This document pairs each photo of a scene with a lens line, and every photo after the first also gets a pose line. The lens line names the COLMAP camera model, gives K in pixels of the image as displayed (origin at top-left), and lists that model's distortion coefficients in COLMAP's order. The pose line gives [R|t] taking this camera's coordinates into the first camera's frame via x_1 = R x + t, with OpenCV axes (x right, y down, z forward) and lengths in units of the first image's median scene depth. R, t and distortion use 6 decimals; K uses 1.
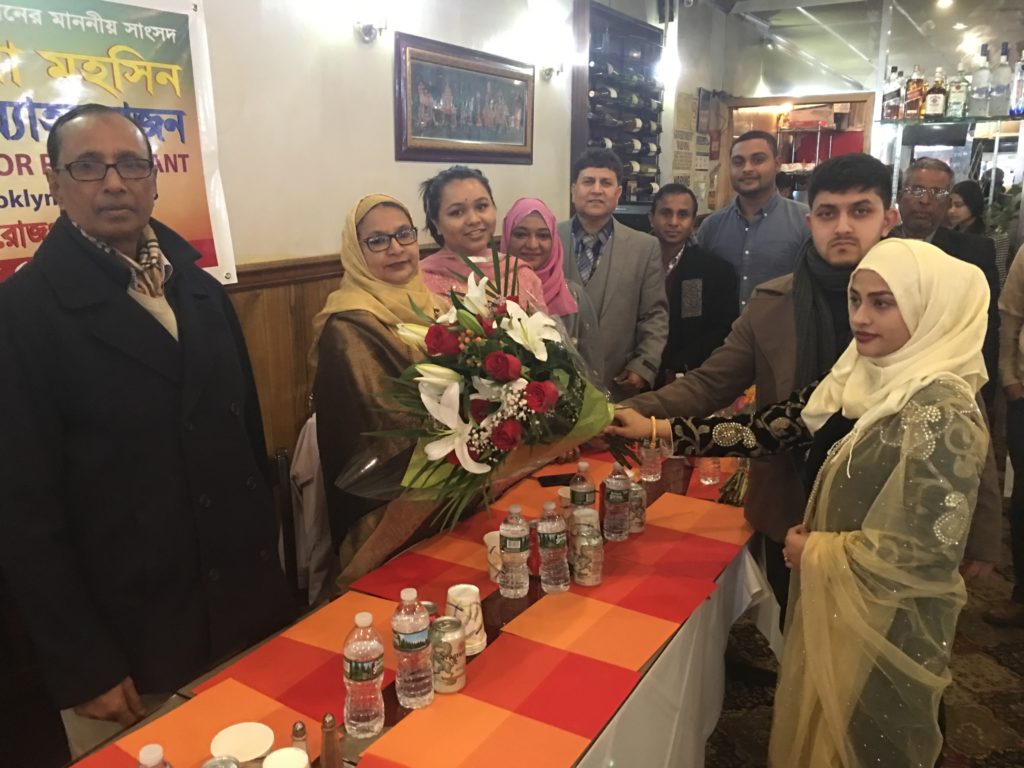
lens RADIAL K [[881.6, 0, 505.8], [0, 881.6, 384.0], [0, 0, 1]] dist [0.080610, -0.102593]
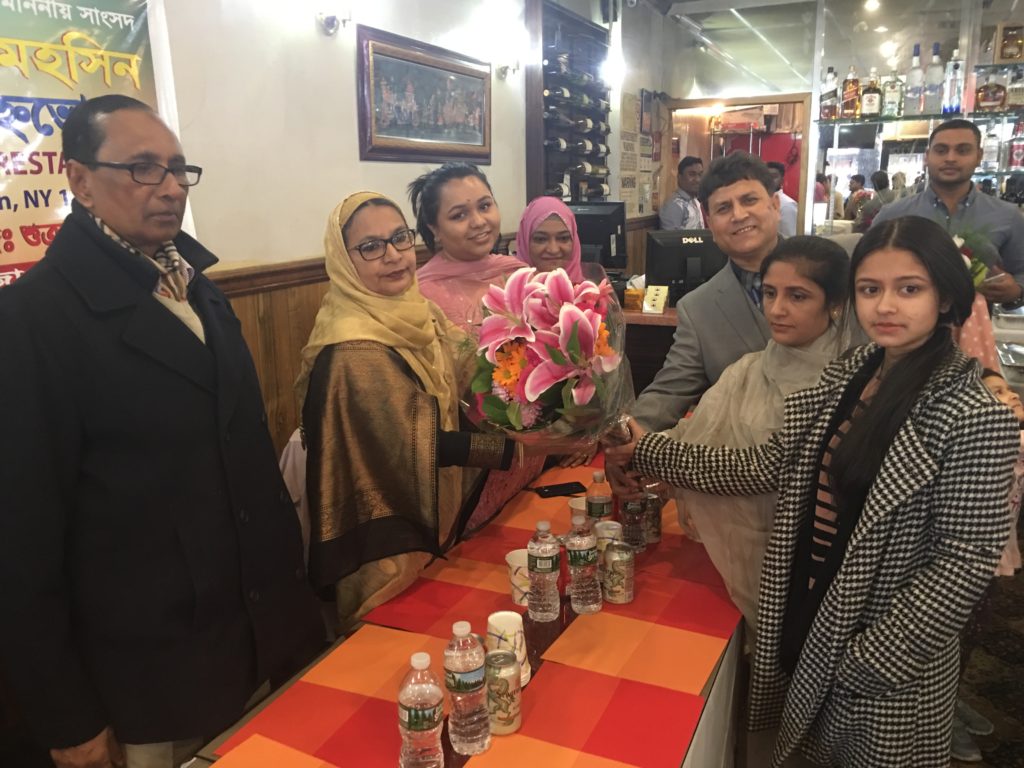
lens RADIAL K [[881.6, 0, 507.9], [0, 881.6, 386.7], [0, 0, 1]] dist [0.080610, -0.102593]
pose [[0.995246, -0.034240, 0.091175, -0.077914], [0.034725, 0.999390, -0.003744, -0.002040], [-0.090991, 0.006892, 0.995828, 0.054661]]
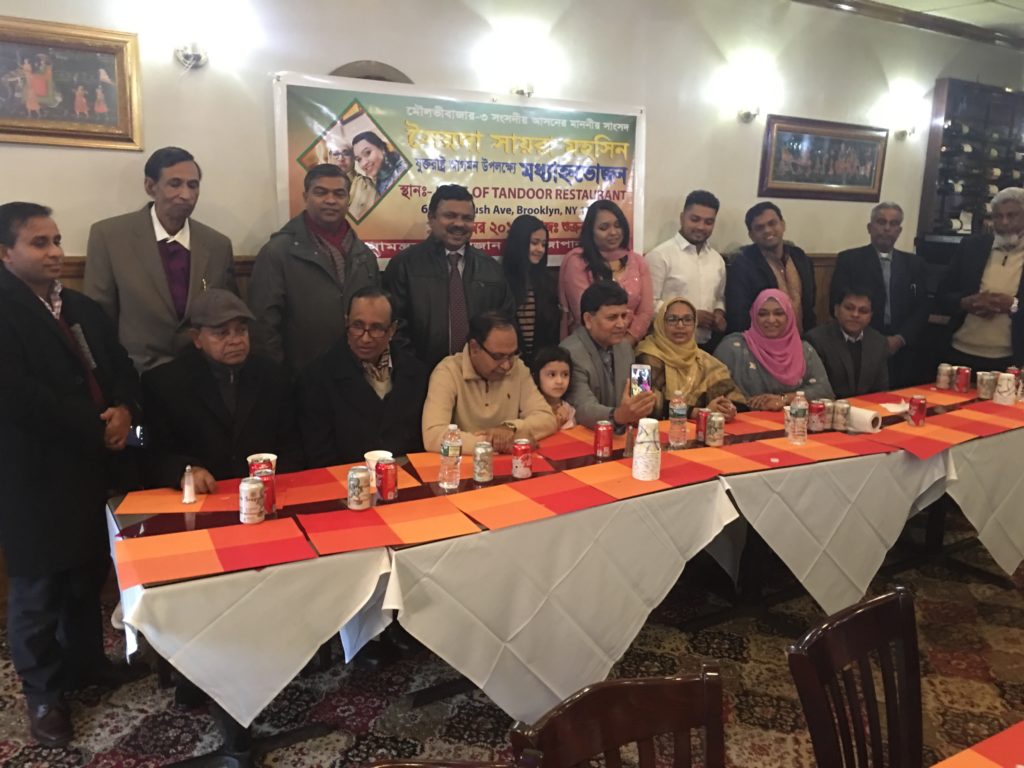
lens RADIAL K [[881.6, 0, 515.3], [0, 881.6, 382.6], [0, 0, 1]] dist [0.080610, -0.102593]
pose [[0.885763, 0.119909, -0.448380, 0.287144], [-0.139661, 0.990137, -0.011106, 0.173757], [0.442626, 0.072459, 0.893774, -0.655977]]
